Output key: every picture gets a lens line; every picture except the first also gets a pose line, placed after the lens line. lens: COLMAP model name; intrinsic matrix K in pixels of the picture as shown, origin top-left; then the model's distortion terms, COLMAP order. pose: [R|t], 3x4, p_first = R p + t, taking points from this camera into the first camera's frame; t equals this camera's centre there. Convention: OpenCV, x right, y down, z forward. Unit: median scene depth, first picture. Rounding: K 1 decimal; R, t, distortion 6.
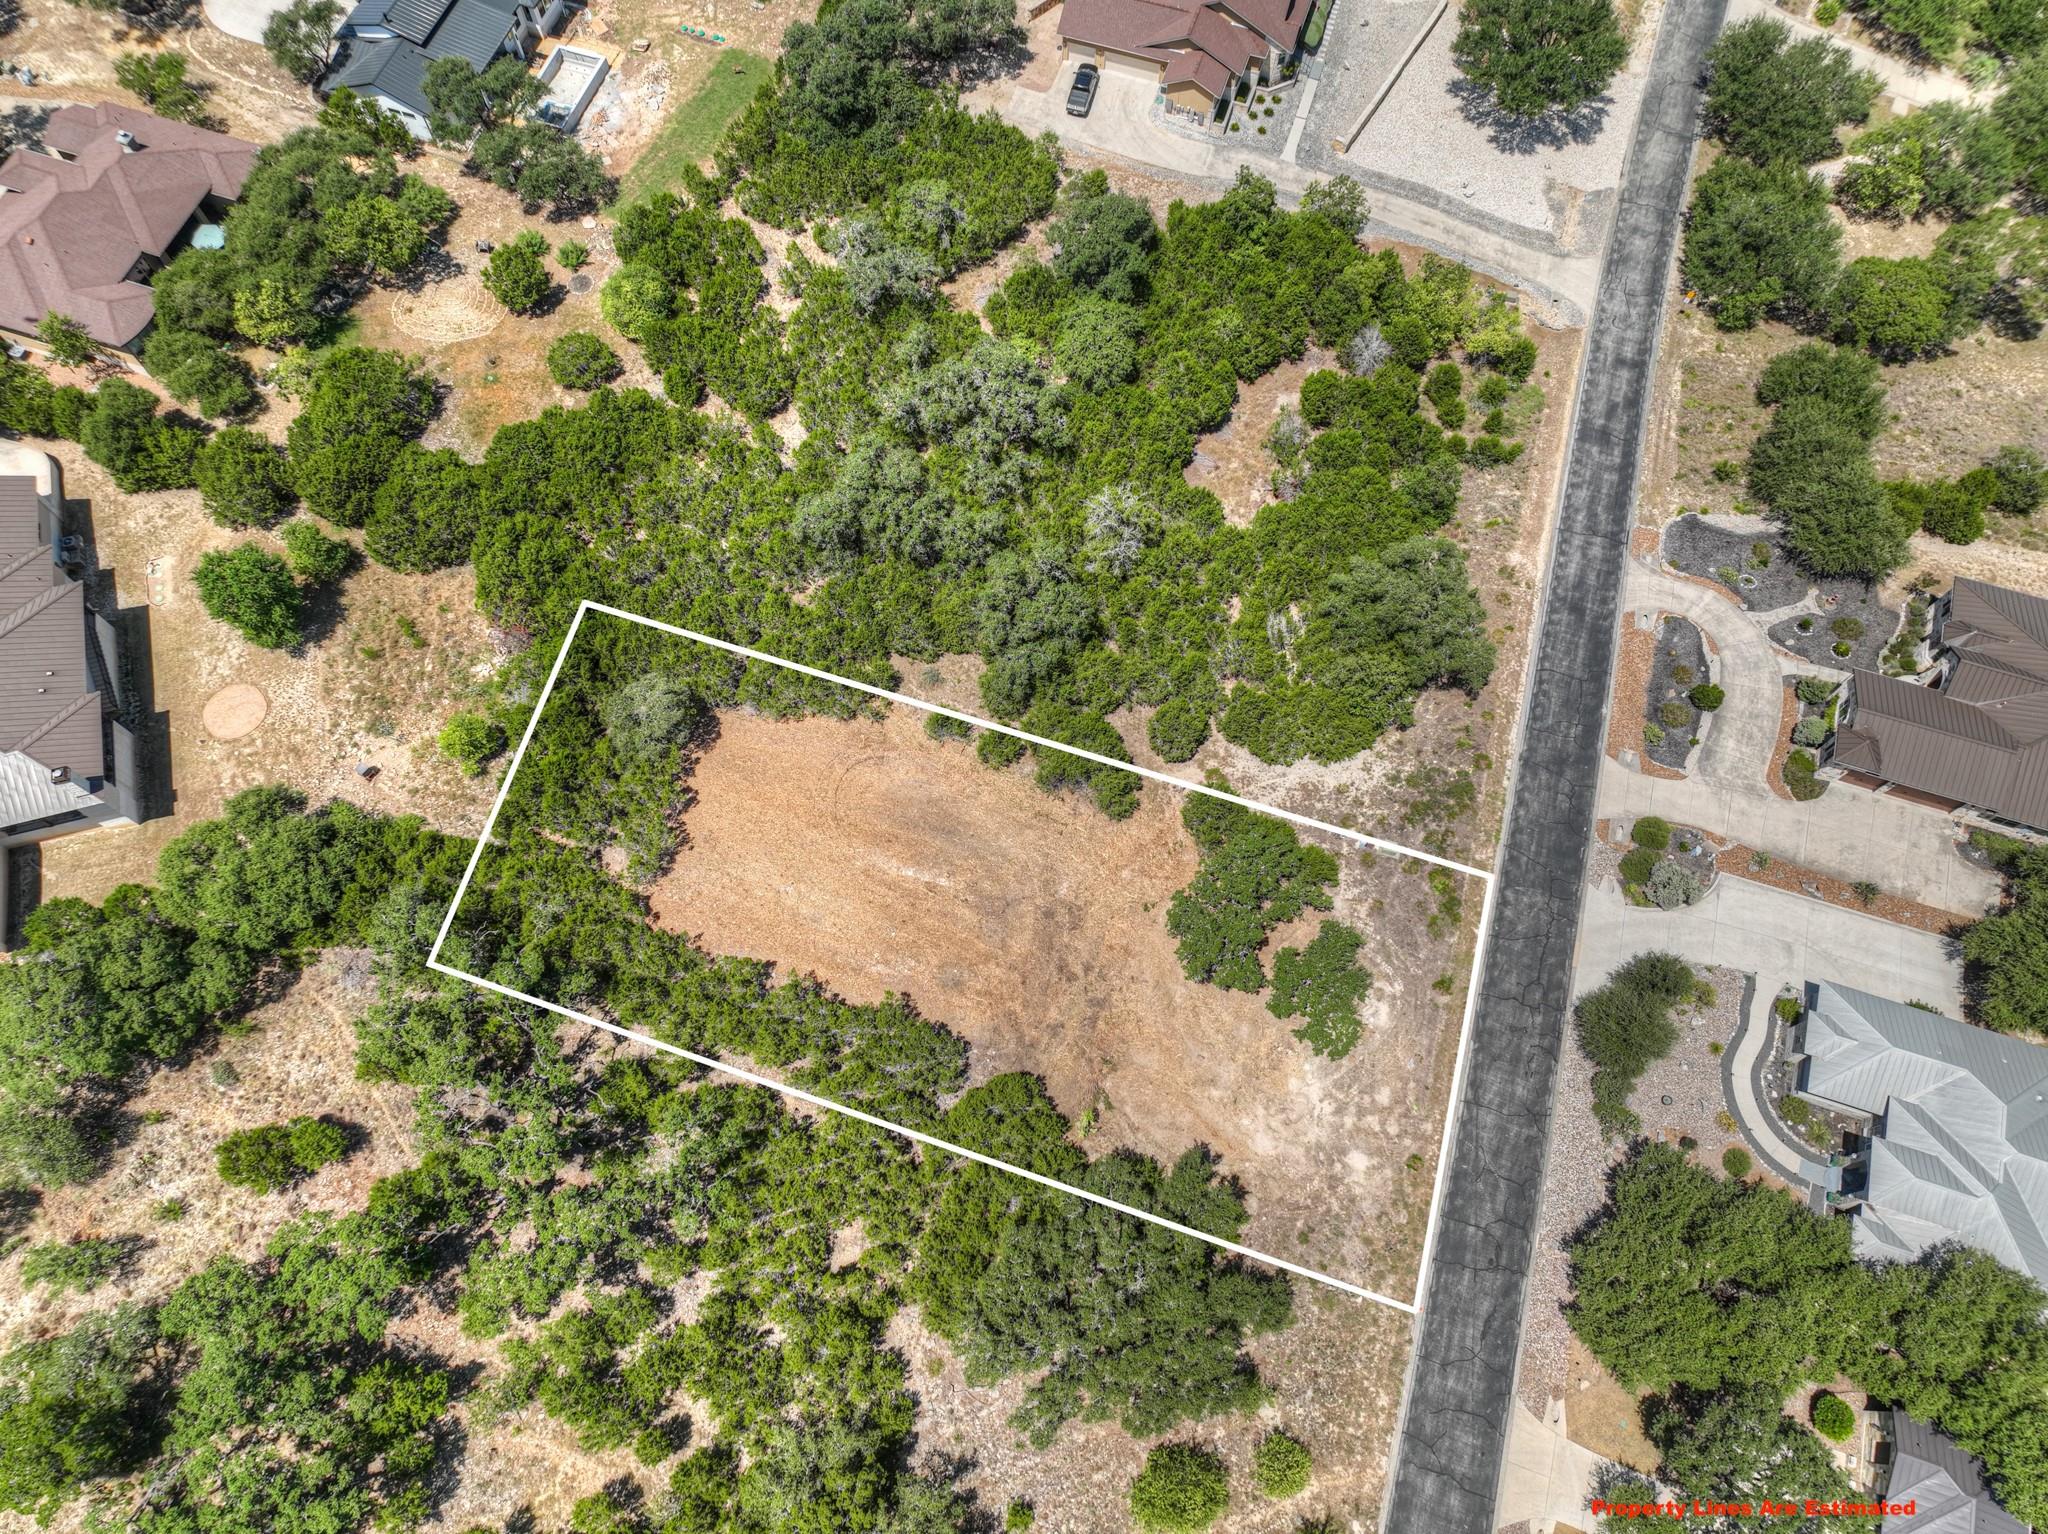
lens RADIAL K [[1446.3, 0, 1023.5], [0, 1446.3, 766.9], [0, 0, 1]] dist [-0.003858, 0.020459]
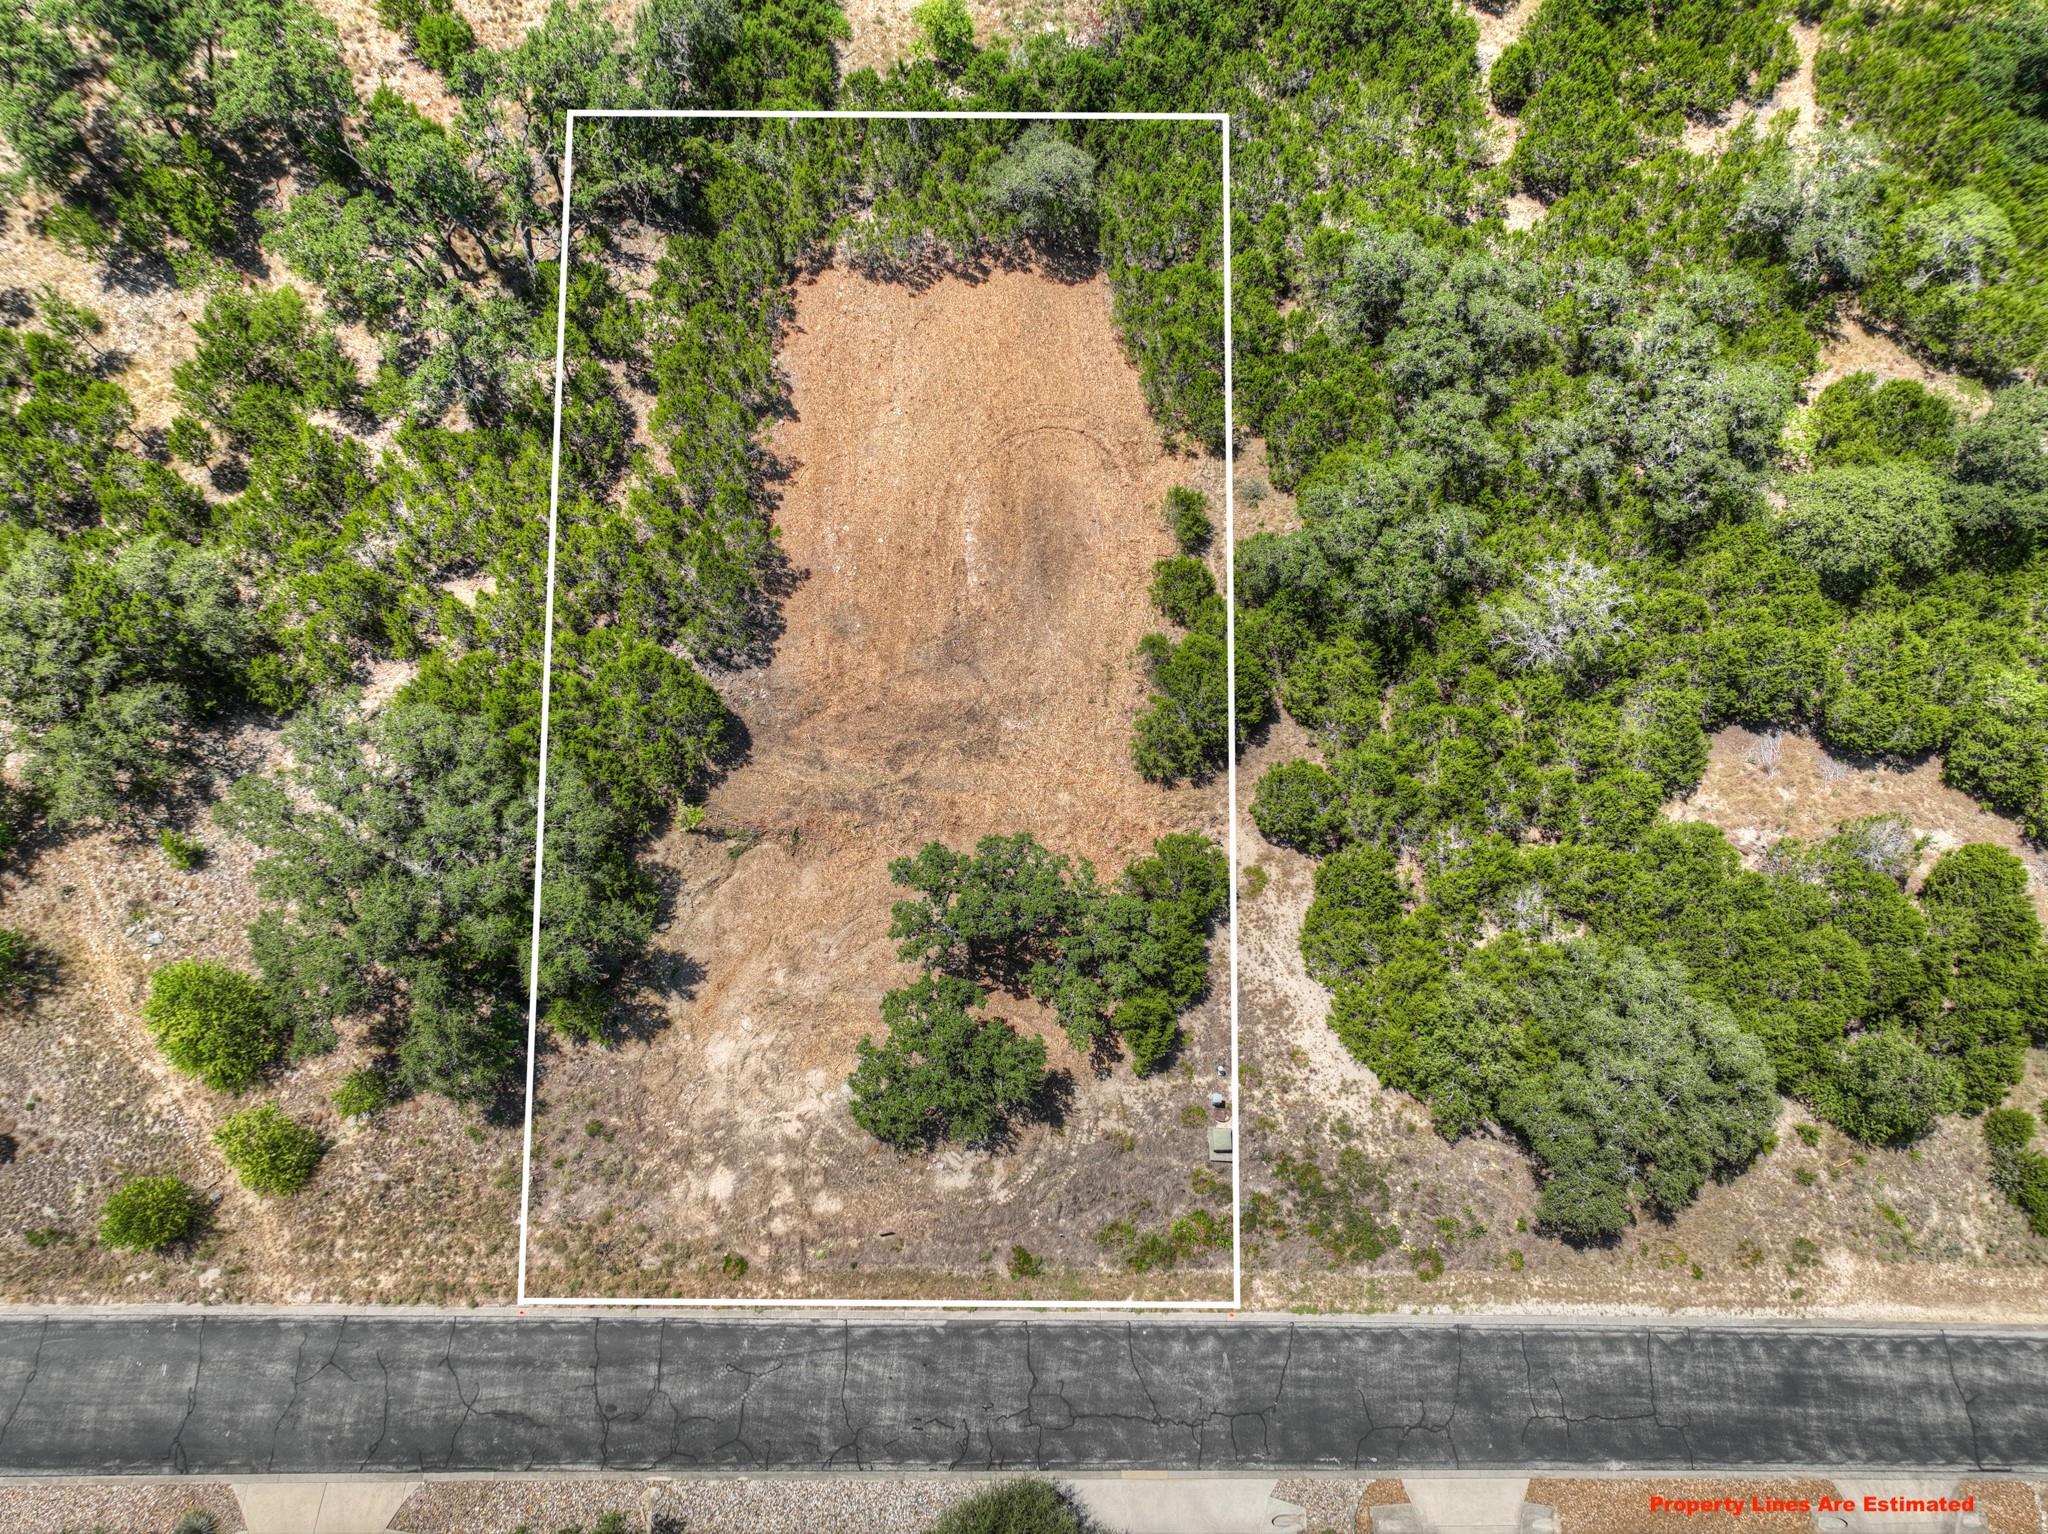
lens RADIAL K [[1446.3, 0, 1029.2], [0, 1446.3, 758.3], [0, 0, 1]] dist [-0.003858, 0.020459]
pose [[0.300491, 0.879867, -0.368157, 0.308530], [-0.874113, 0.408488, 0.262801, -0.105386], [0.381618, 0.242841, 0.891850, 0.345283]]
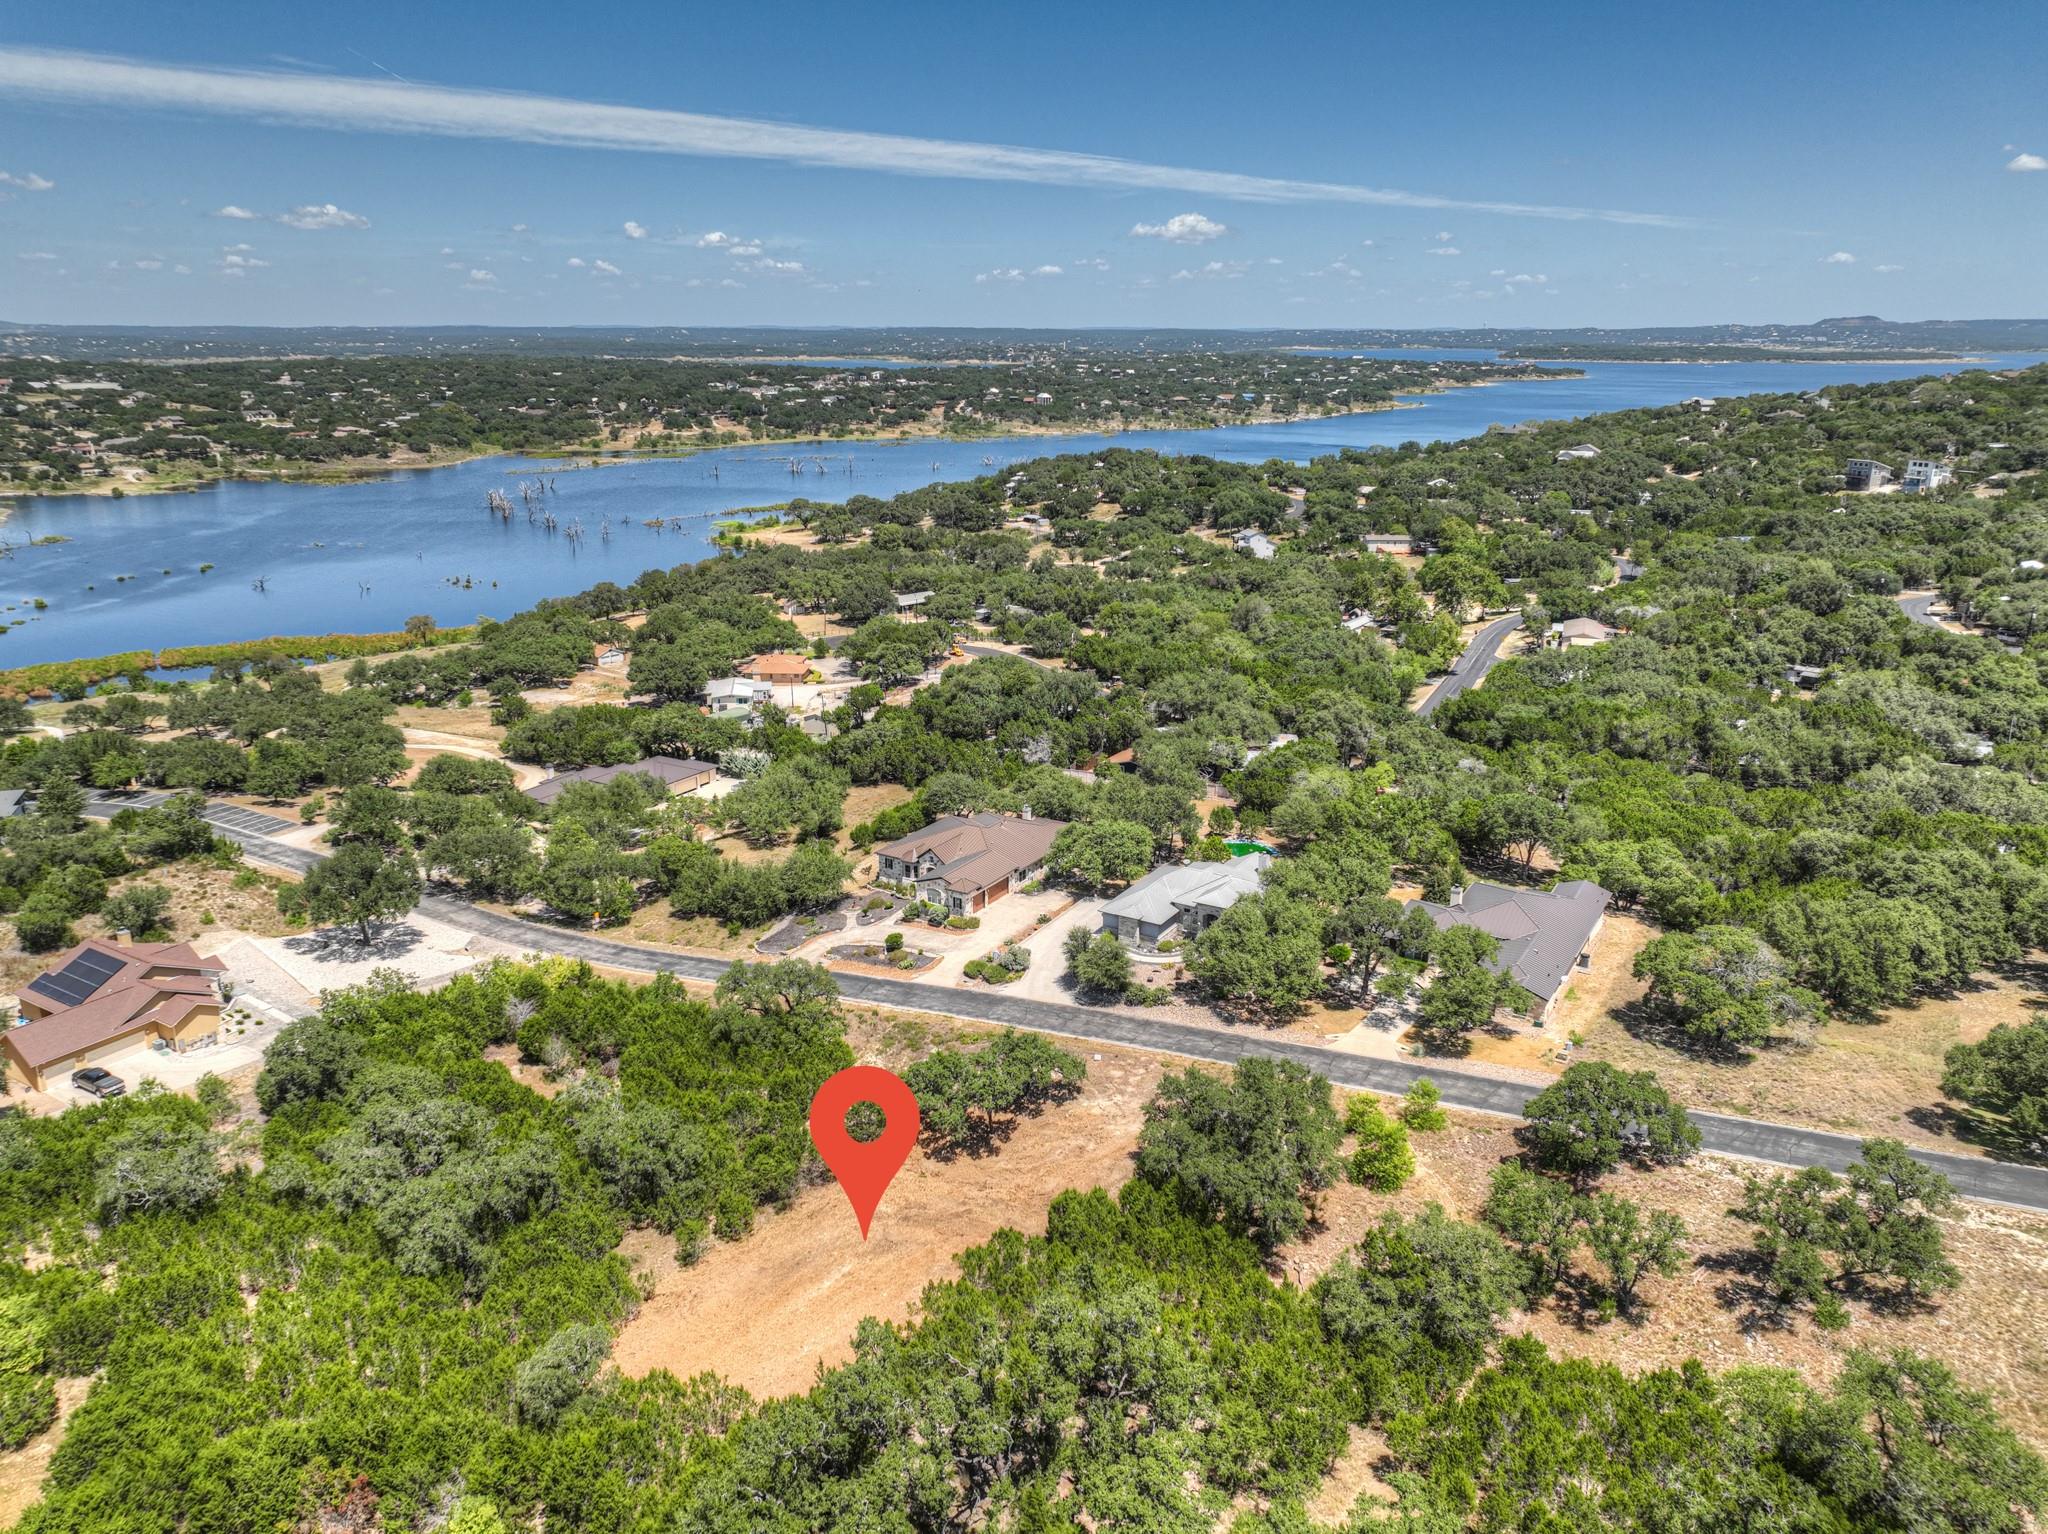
lens RADIAL K [[1446.3, 0, 1023.0], [0, 1446.3, 771.3], [0, 0, 1]] dist [-0.003858, 0.020459]
pose [[0.226196, -0.295895, 0.928053, -0.866476], [0.896354, 0.436170, -0.079404, 0.117802], [-0.381293, 0.849825, 0.363887, 0.260504]]
